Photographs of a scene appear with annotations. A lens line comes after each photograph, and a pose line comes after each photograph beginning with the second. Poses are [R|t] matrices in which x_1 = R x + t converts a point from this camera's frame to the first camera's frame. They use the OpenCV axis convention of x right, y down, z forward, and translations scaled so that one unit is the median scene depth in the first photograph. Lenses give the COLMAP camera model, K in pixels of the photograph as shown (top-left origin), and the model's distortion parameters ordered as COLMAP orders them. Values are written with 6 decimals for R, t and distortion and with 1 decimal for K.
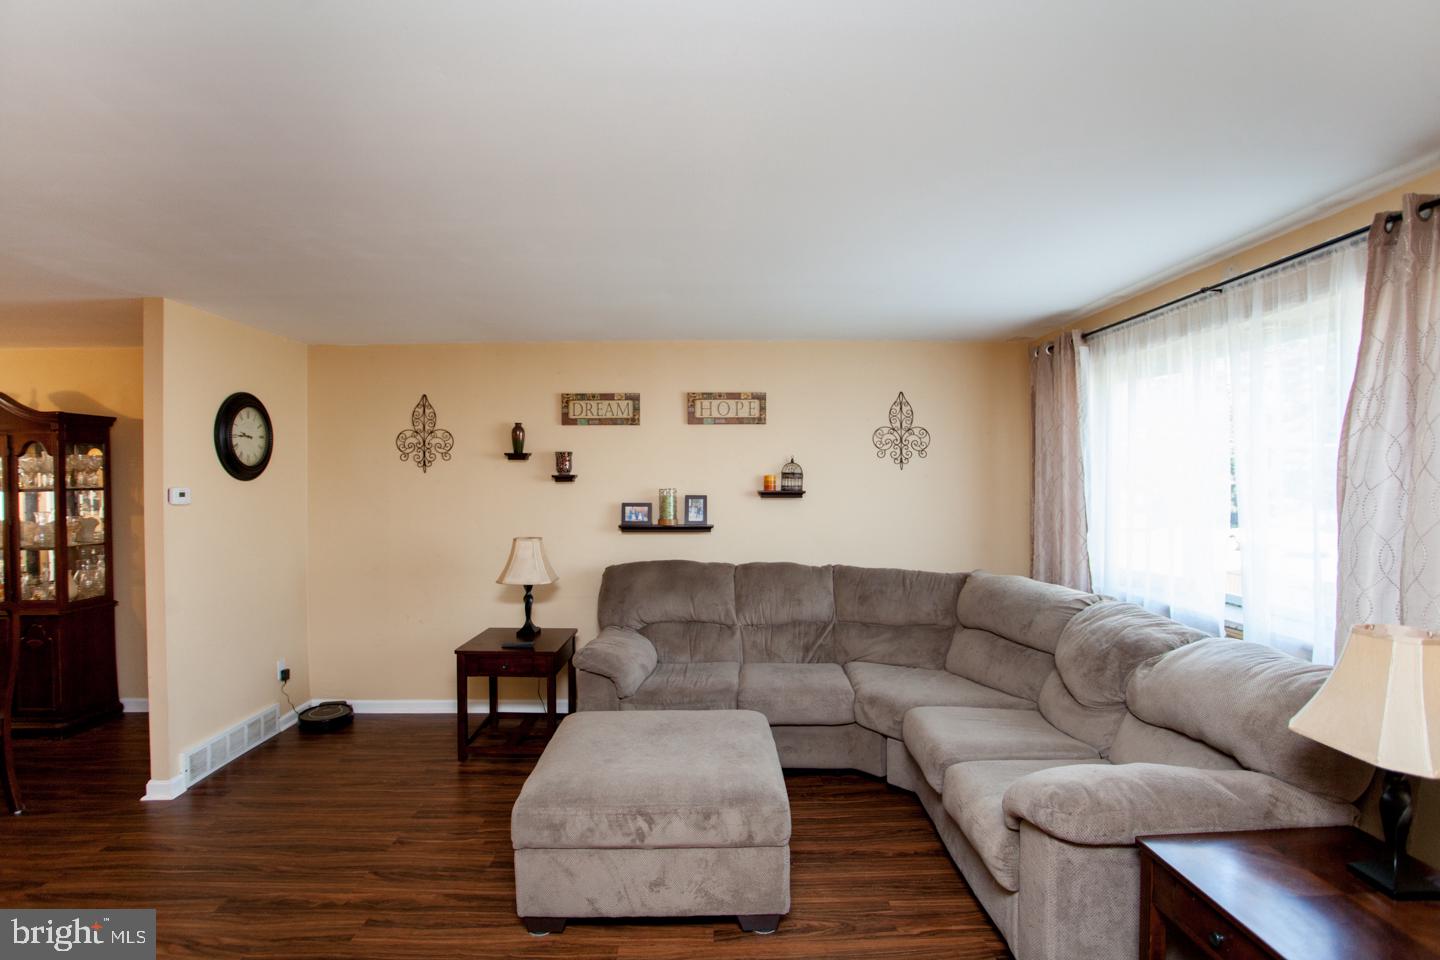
lens RADIAL K [[702.4, 0, 718.0], [0, 702.4, 481.9], [0, 0, 1]] dist [-0.073358, 0.030243]
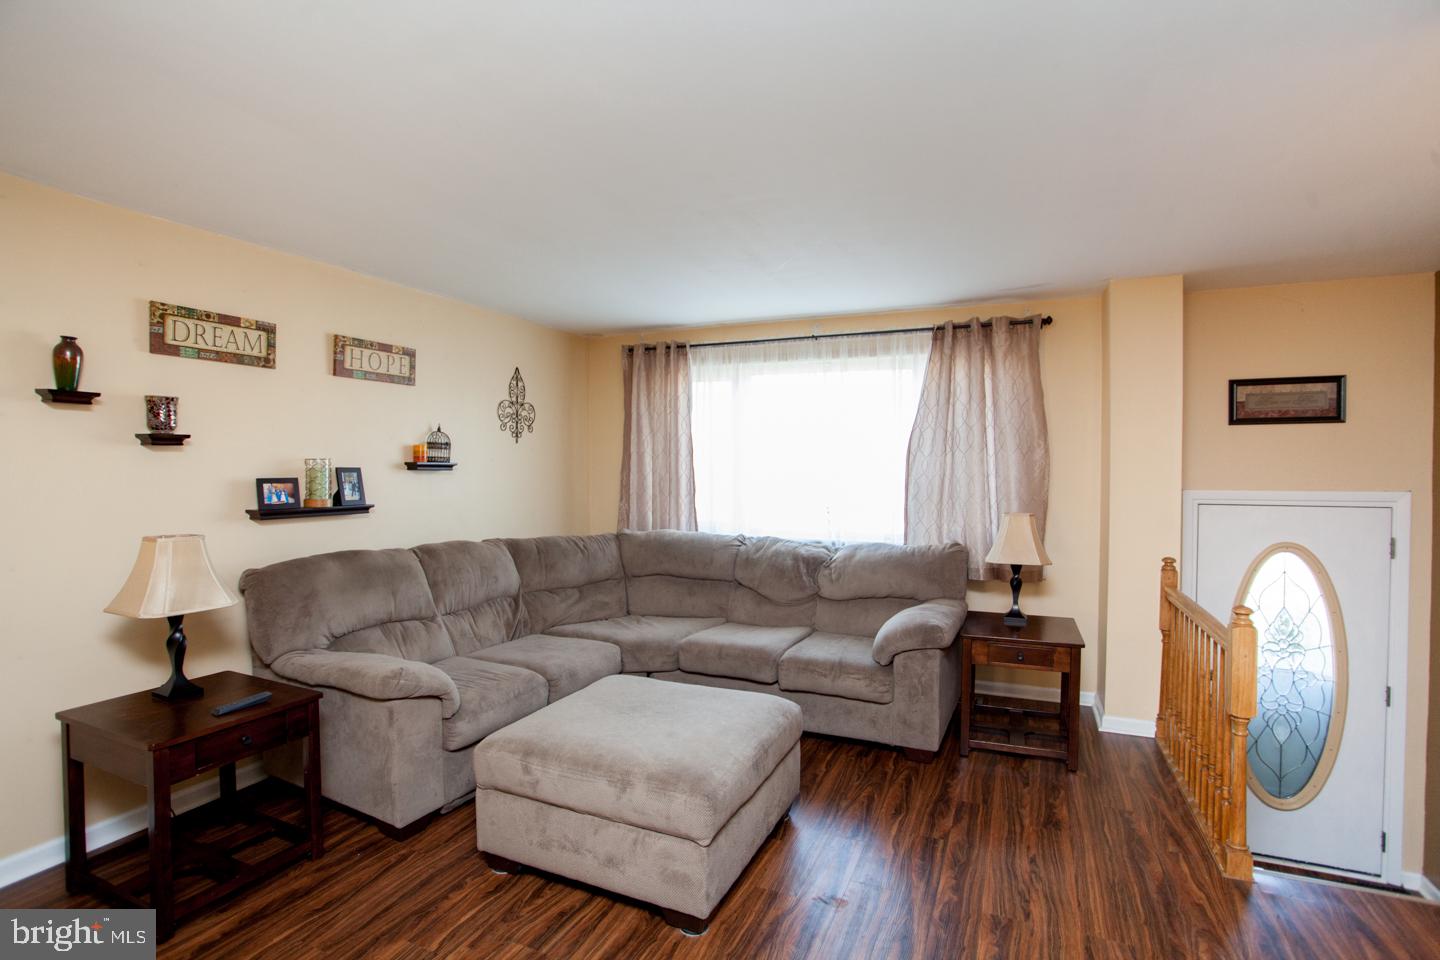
lens RADIAL K [[702.4, 0, 715.1], [0, 702.4, 475.9], [0, 0, 1]] dist [-0.073358, 0.030243]
pose [[0.423484, -0.009446, 0.905854, -0.630861], [0.000705, 0.999949, 0.010097, 0.023729], [-0.905903, -0.003637, 0.423469, 0.347573]]
